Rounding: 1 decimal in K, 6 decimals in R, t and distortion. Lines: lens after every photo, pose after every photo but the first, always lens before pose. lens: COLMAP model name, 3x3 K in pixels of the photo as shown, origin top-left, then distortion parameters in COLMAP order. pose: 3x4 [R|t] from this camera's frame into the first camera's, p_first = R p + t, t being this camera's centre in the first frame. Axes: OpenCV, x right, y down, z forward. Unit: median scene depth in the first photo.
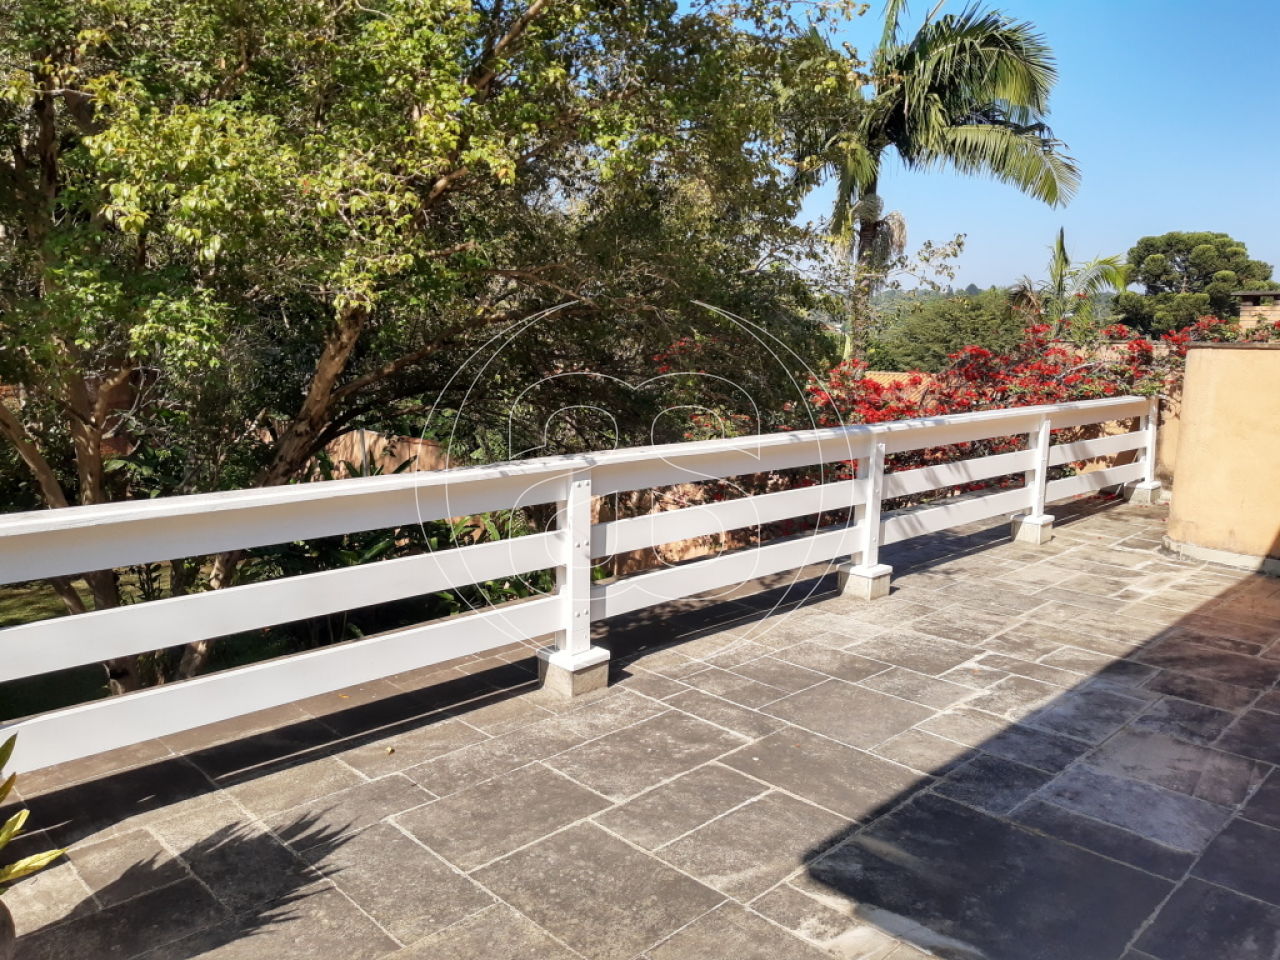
lens RADIAL K [[939.9, 0, 640.0], [0, 939.9, 480.0], [0, 0, 1]] dist [0.011413, 0.001514]
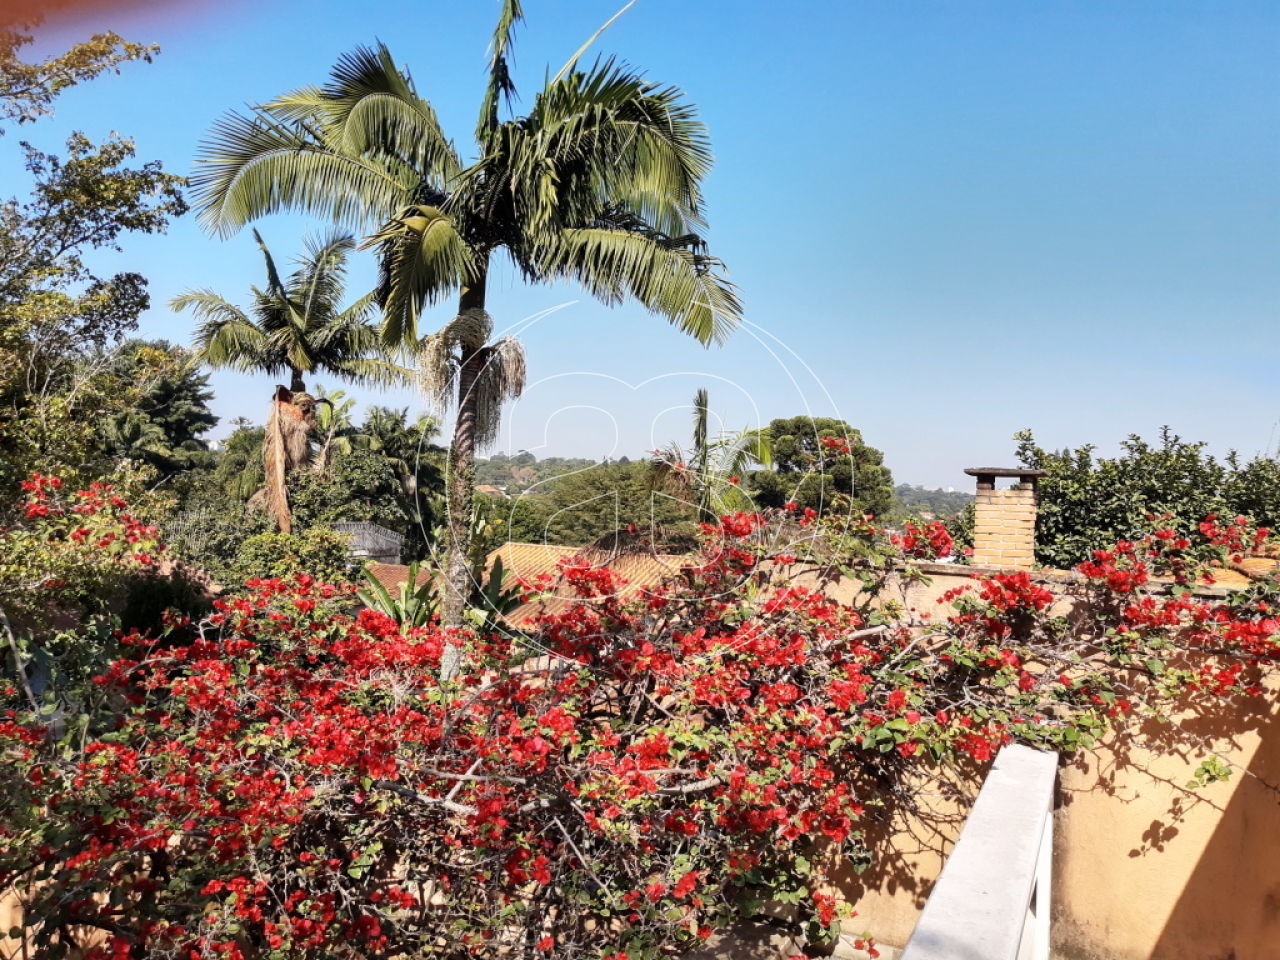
lens RADIAL K [[939.9, 0, 640.0], [0, 939.9, 480.0], [0, 0, 1]] dist [0.011413, 0.001514]
pose [[0.938234, 0.047403, 0.342739, 0.126781], [0.011474, 0.985763, -0.167746, -0.056375], [-0.345811, 0.161318, 0.924333, 0.325890]]
